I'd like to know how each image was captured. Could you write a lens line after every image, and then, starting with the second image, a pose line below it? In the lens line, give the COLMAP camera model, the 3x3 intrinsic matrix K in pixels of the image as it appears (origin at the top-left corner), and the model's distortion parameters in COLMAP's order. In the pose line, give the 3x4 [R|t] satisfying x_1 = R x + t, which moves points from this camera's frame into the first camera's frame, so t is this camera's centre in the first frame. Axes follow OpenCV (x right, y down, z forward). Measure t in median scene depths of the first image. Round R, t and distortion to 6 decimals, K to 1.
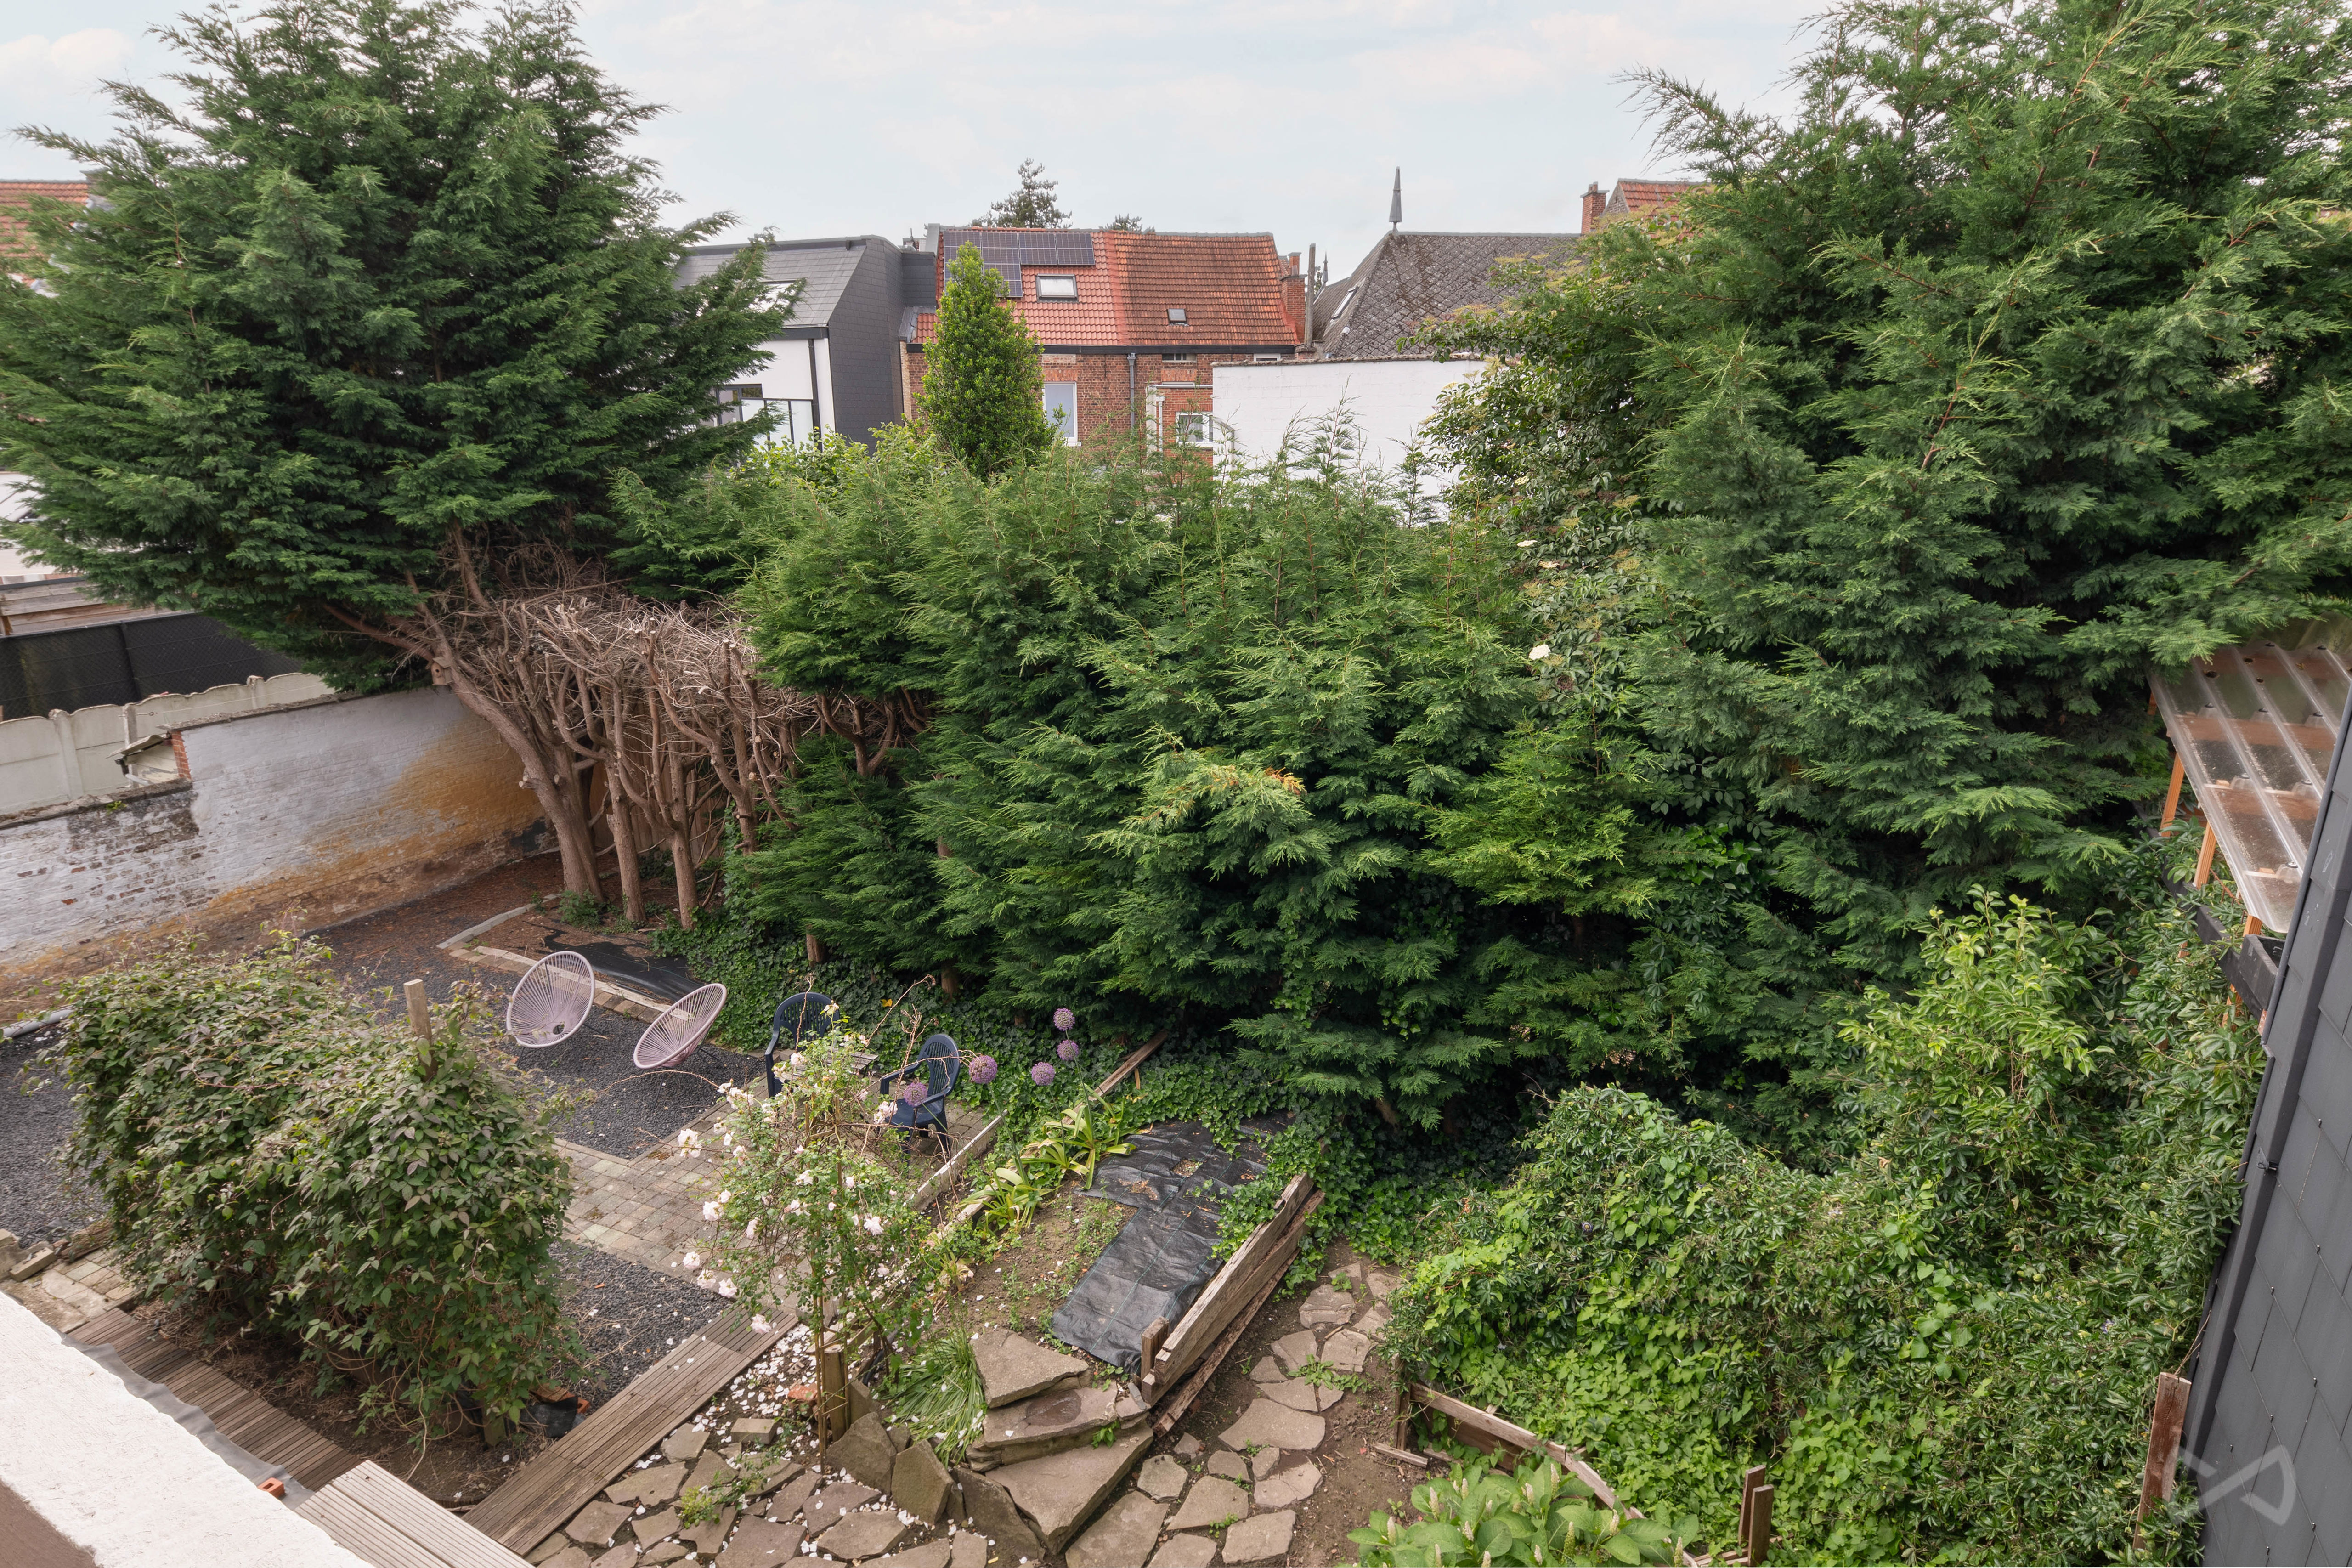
lens RADIAL K [[1216.4, 0, 1179.0], [0, 1216.4, 750.1], [0, 0, 1]] dist [0.006187, 0.002387]
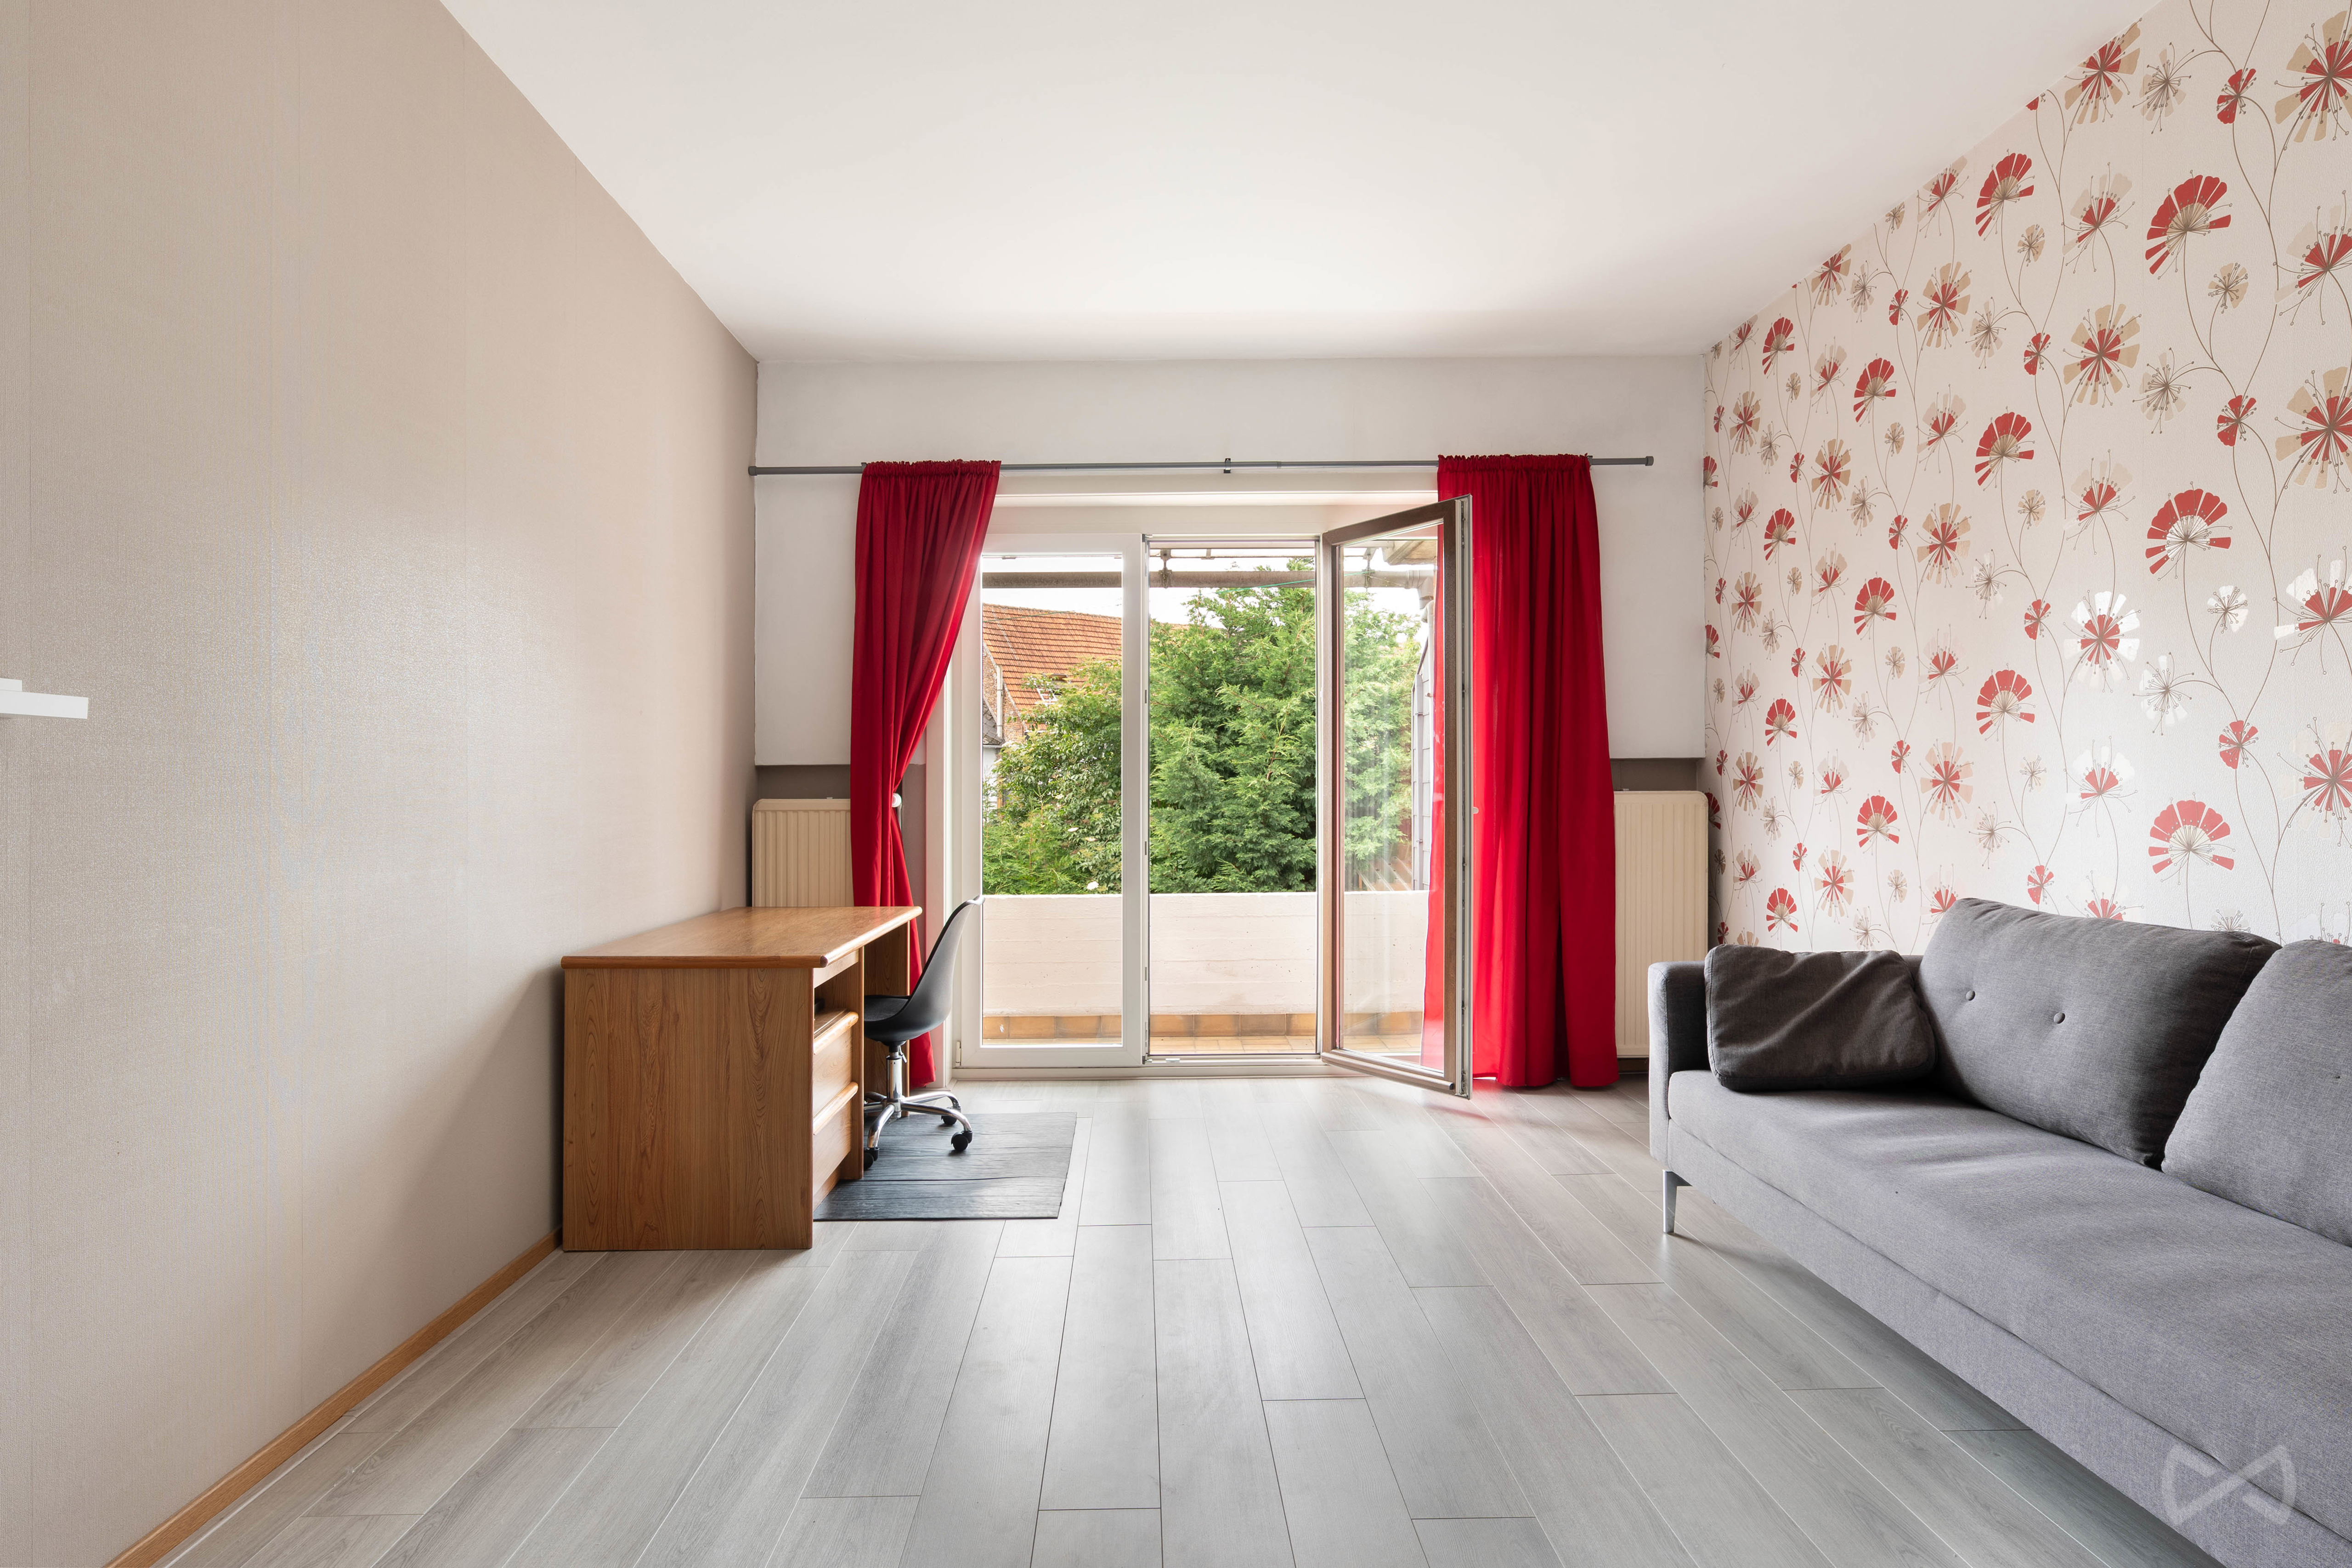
lens RADIAL K [[1290.2, 0, 1196.9], [0, 1290.2, 792.4], [0, 0, 1]] dist [0.004003, 0.002897]
pose [[0.848194, -0.001252, 0.529684, -0.517598], [0.138054, 0.965958, -0.218786, 0.199912], [-0.511378, 0.258698, 0.819492, -0.603216]]
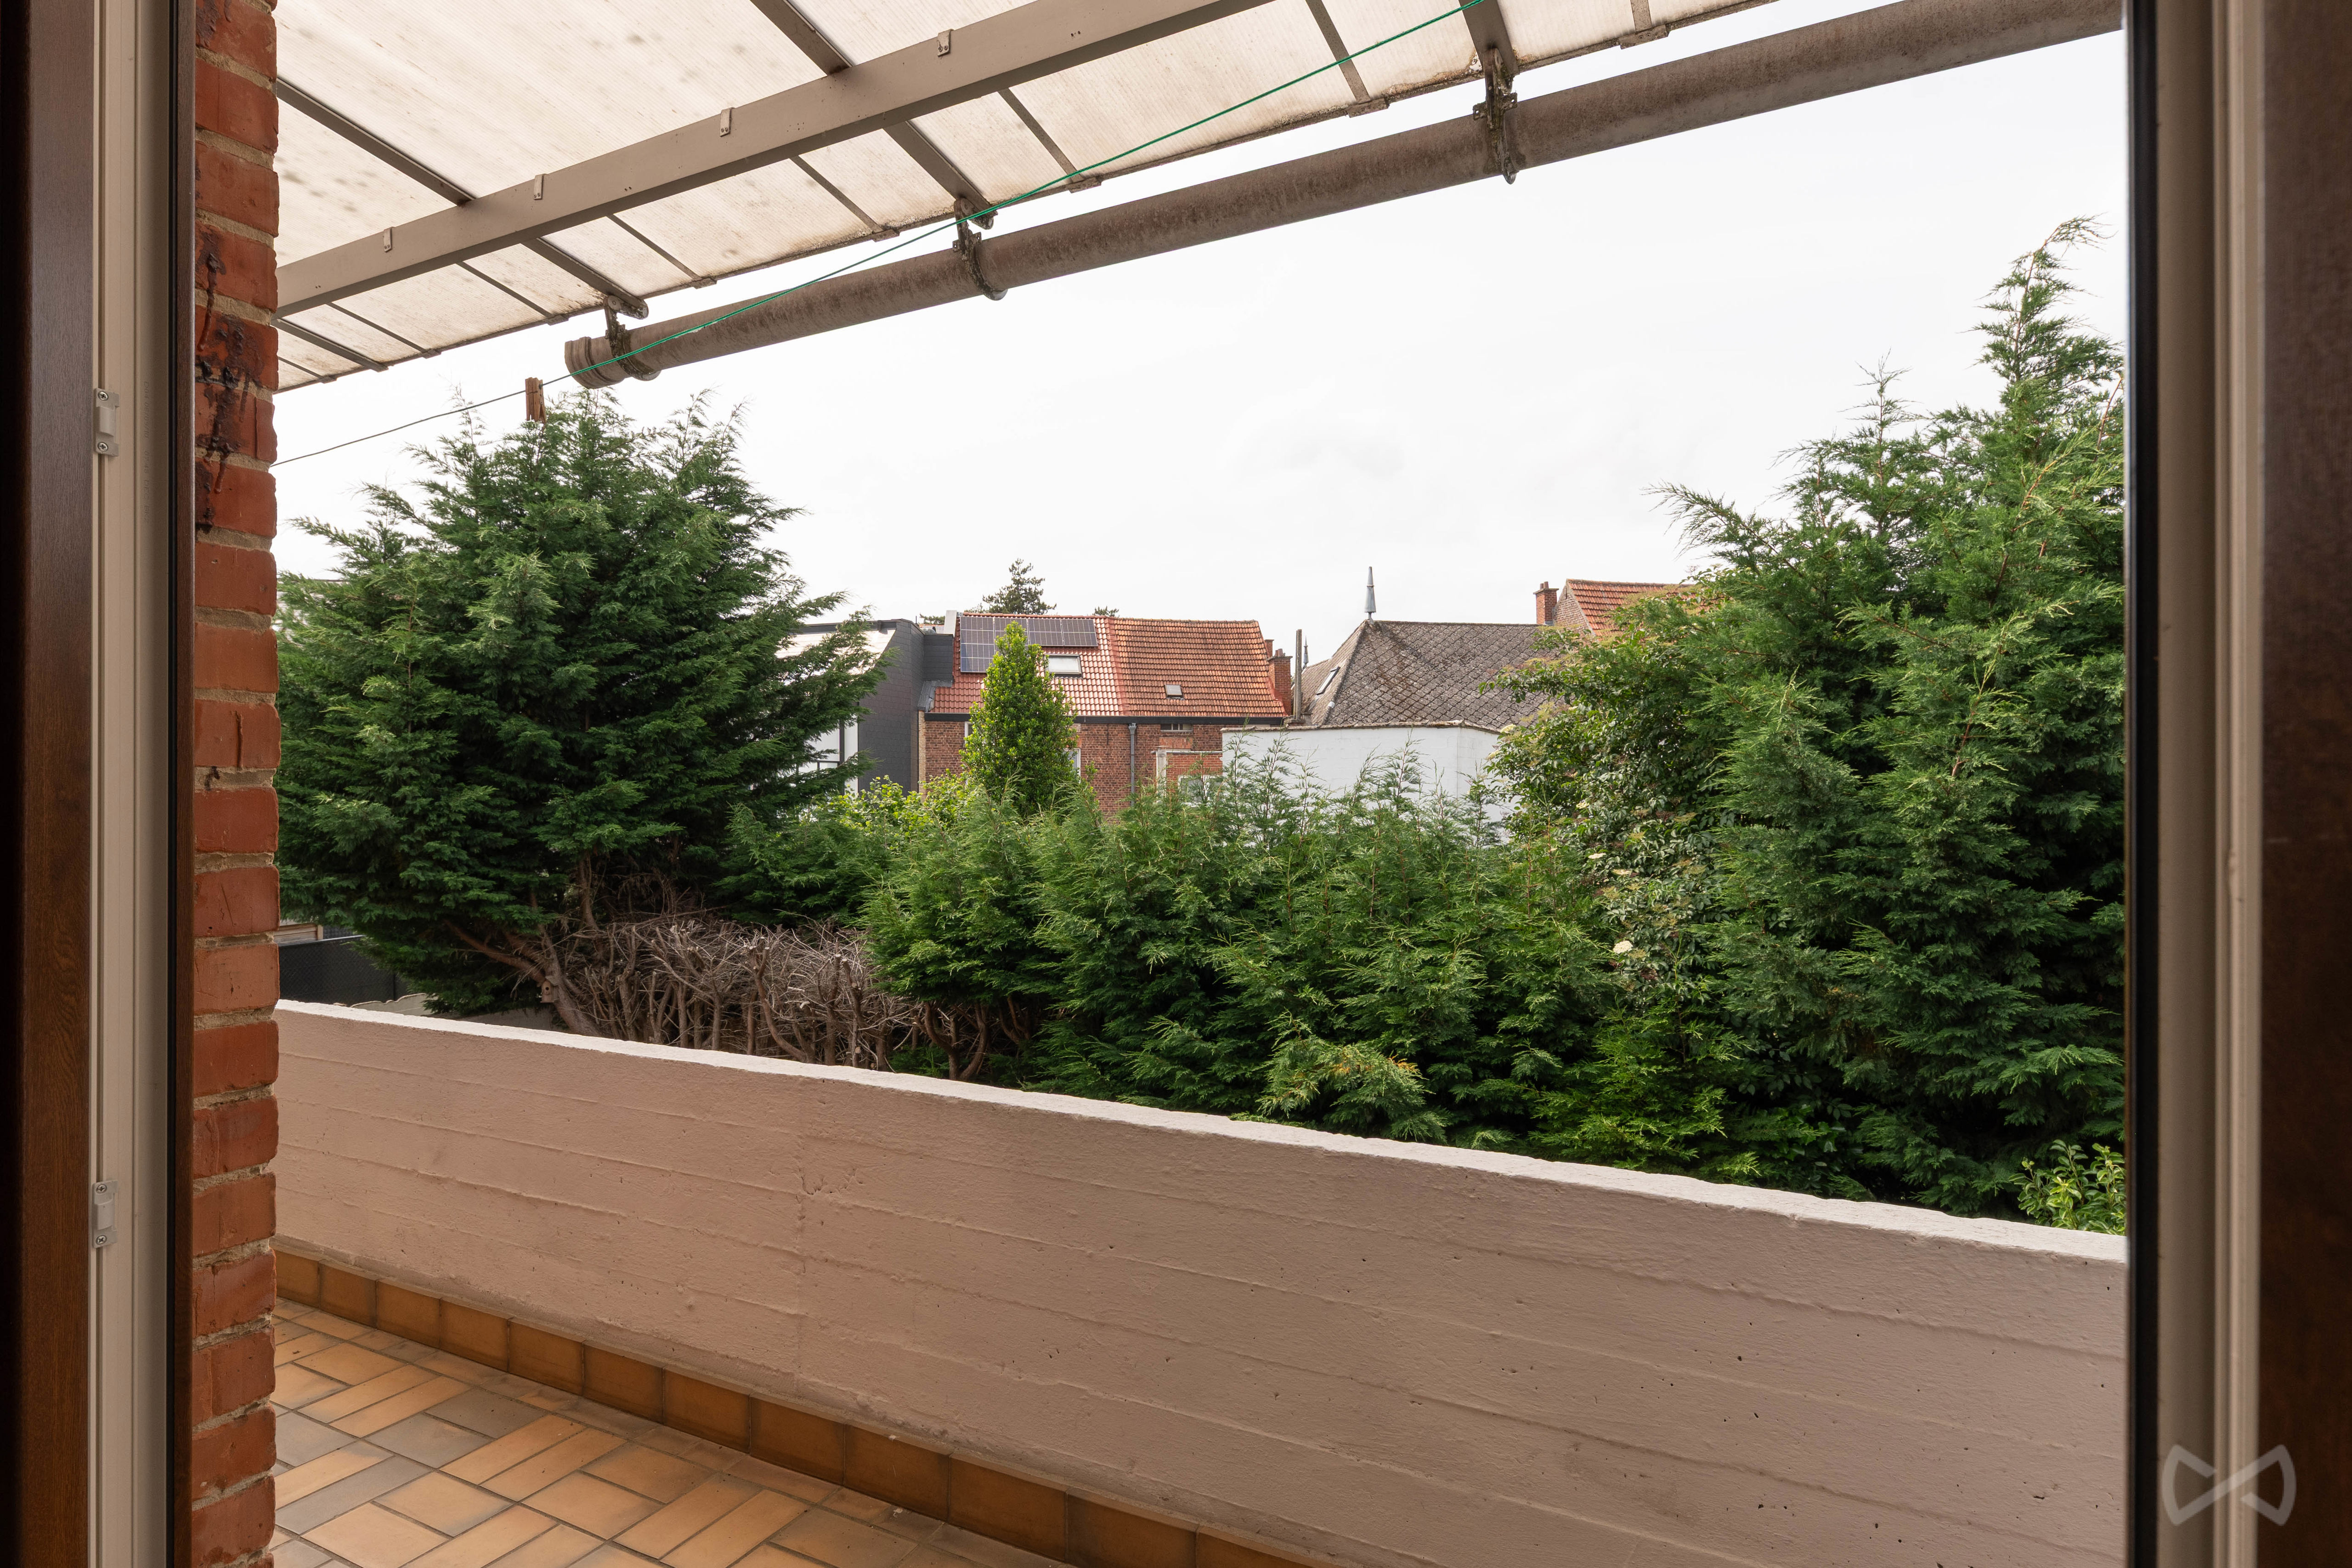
lens RADIAL K [[1233.5, 0, 1146.9], [0, 1233.5, 793.4], [0, 0, 1]] dist [-0.000296, 0.007696]
pose [[0.999903, 0.004994, 0.012986, -0.141048], [-0.001395, 0.964642, -0.263562, 0.073516], [-0.013843, 0.263518, 0.964555, -0.118642]]
